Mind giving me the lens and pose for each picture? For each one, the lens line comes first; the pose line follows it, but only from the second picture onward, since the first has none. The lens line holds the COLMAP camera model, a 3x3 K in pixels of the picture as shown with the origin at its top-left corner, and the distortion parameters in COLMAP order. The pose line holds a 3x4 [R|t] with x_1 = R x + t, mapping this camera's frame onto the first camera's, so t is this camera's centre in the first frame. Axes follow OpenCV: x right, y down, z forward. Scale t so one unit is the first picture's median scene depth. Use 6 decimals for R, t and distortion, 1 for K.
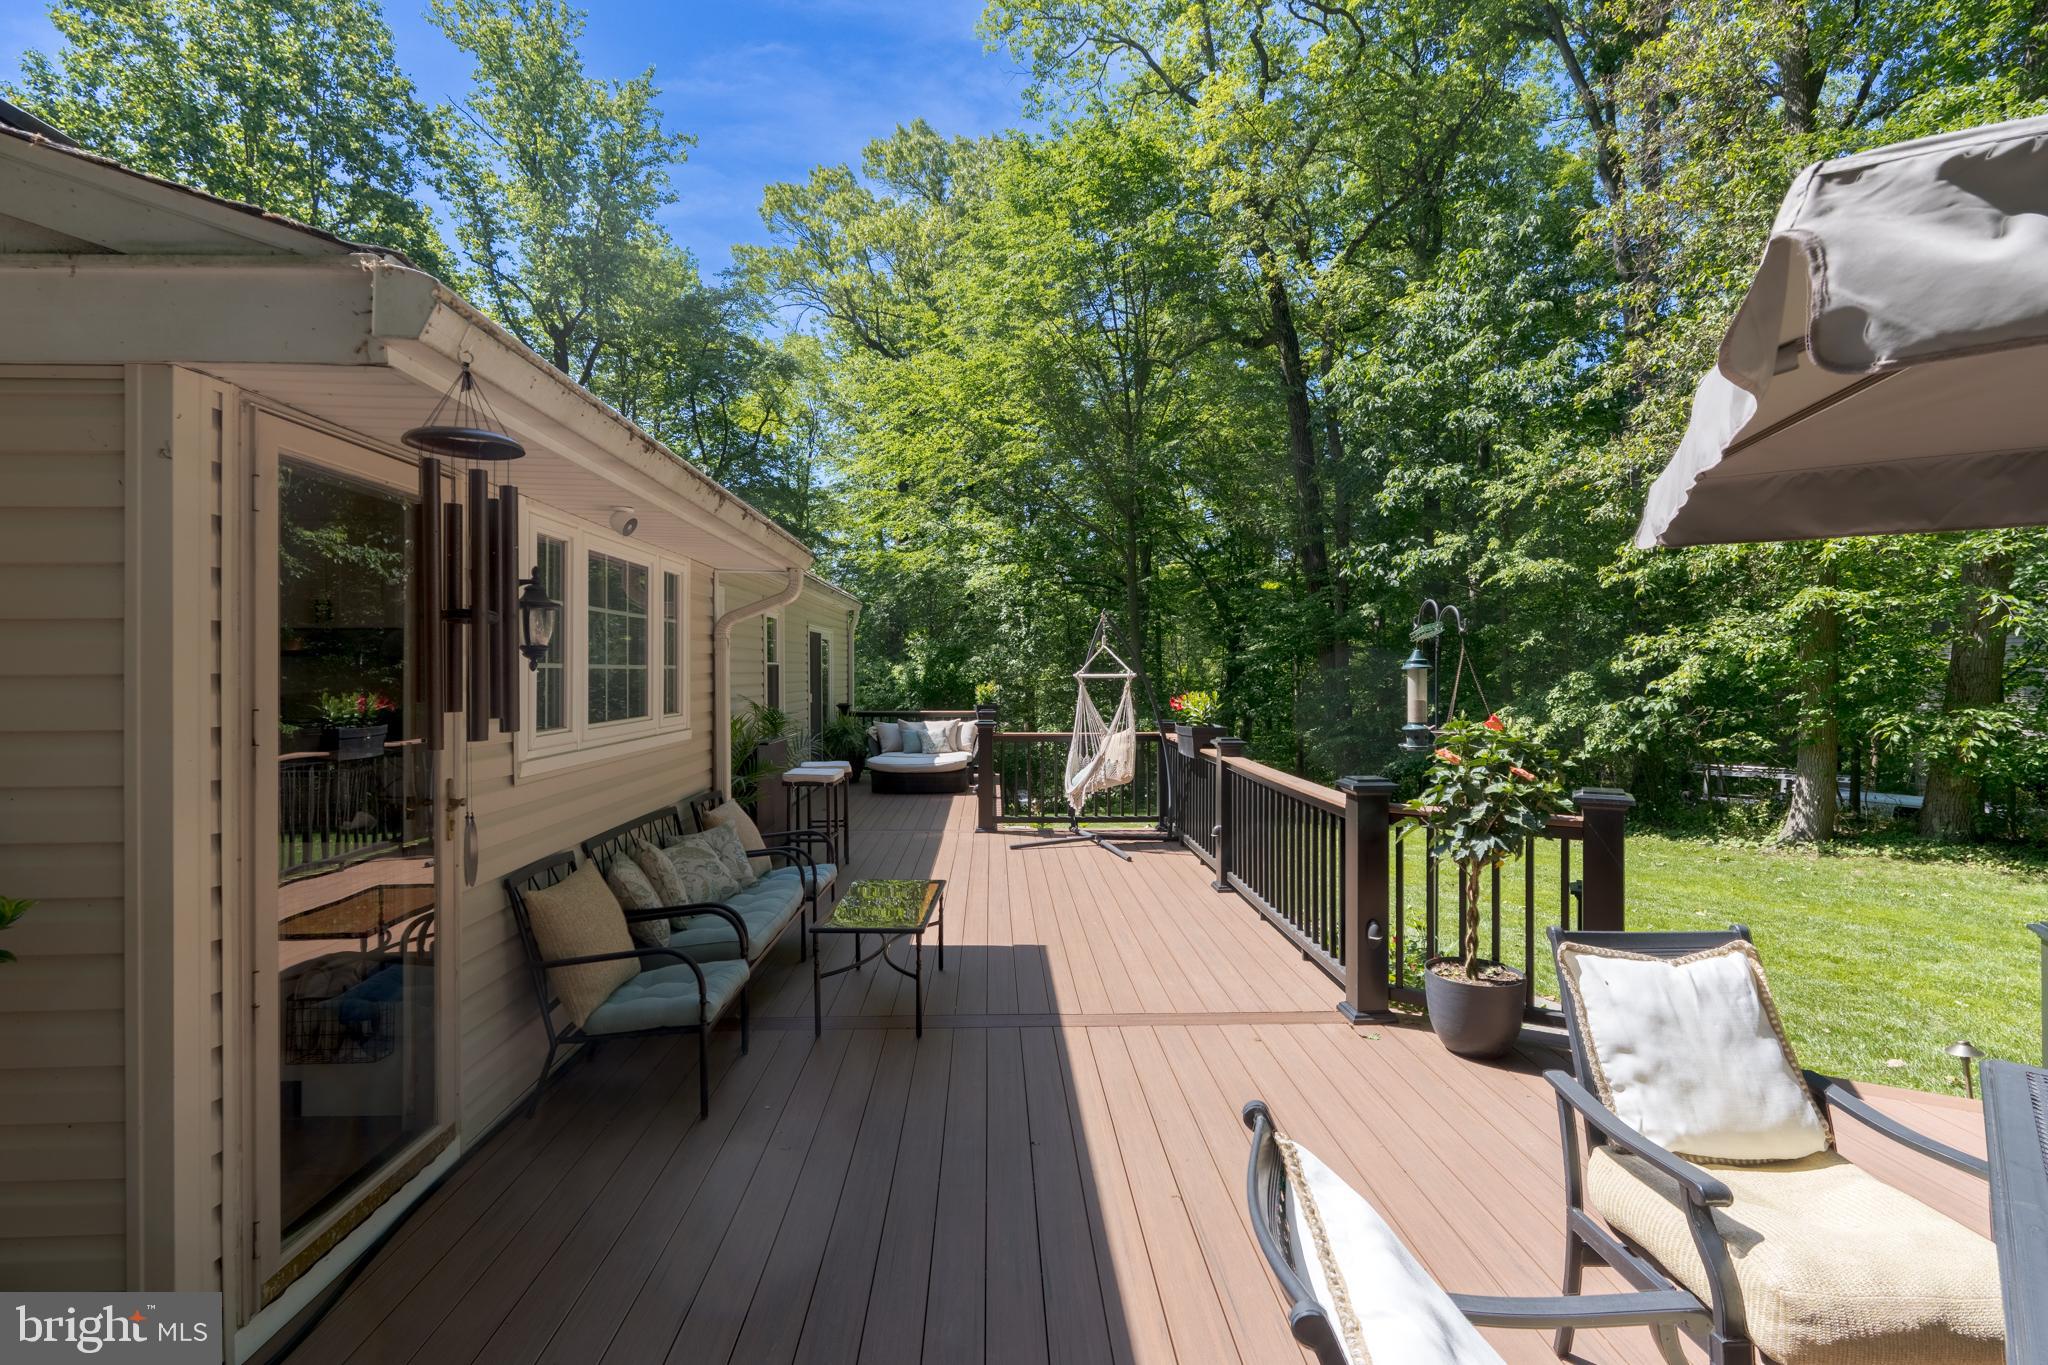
lens RADIAL K [[987.9, 0, 1024.0], [0, 987.9, 682.5], [0, 0, 1]] dist [-0.002489, -0.000050]
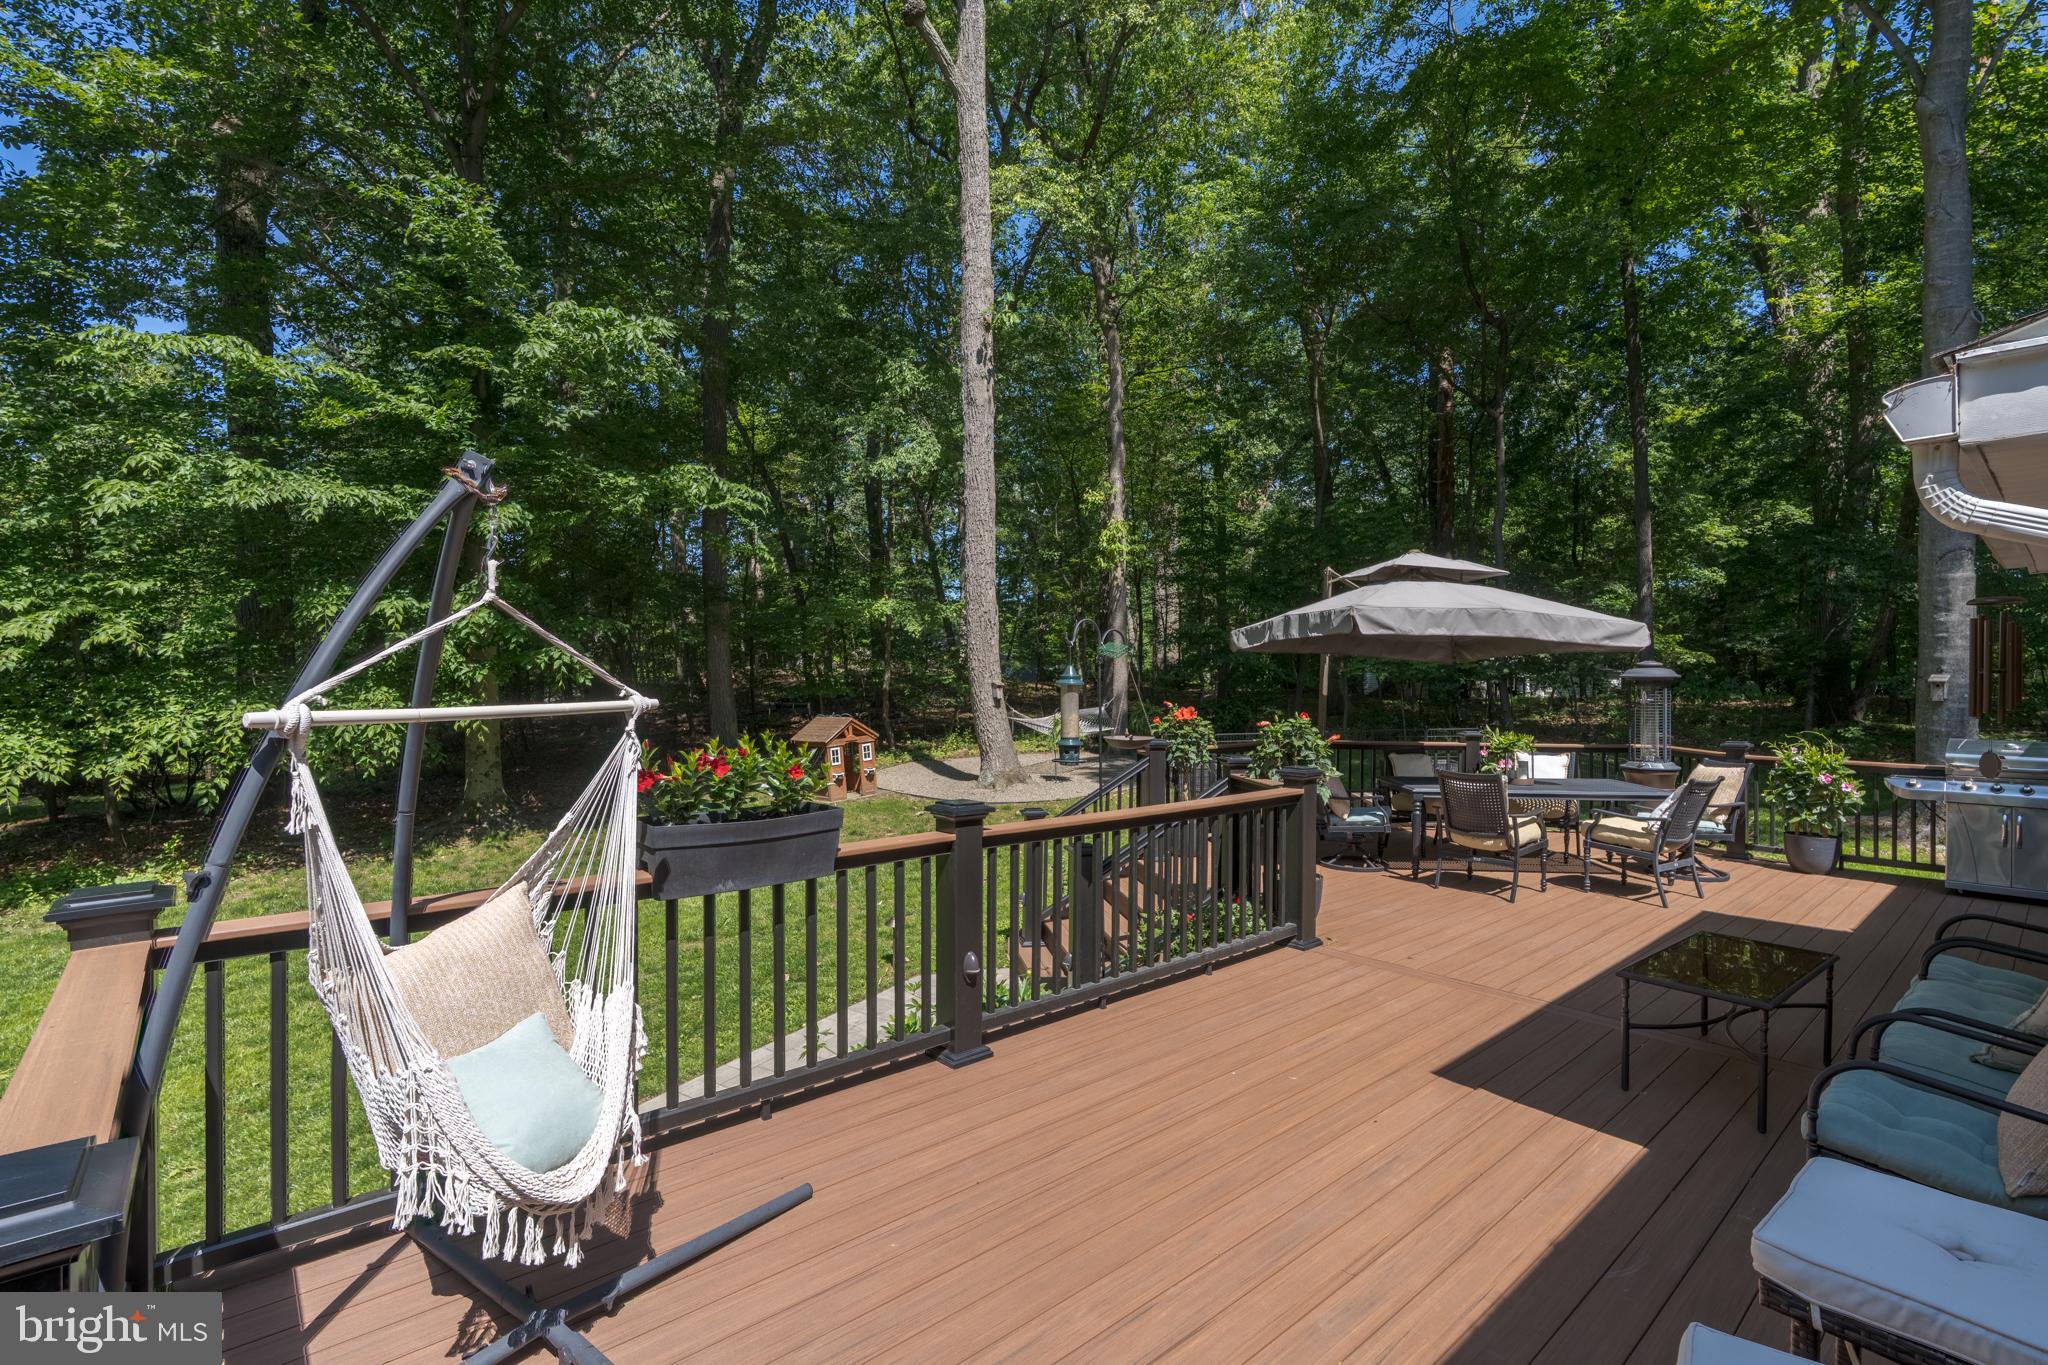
lens RADIAL K [[893.0, 0, 1024.0], [0, 893.0, 682.5], [0, 0, 1]] dist [-0.000659, -0.000001]
pose [[-0.615337, -0.001487, 0.788262, -0.359482], [0.004236, 0.999978, 0.005194, -0.029943], [-0.788252, 0.006535, -0.615317, 1.887196]]
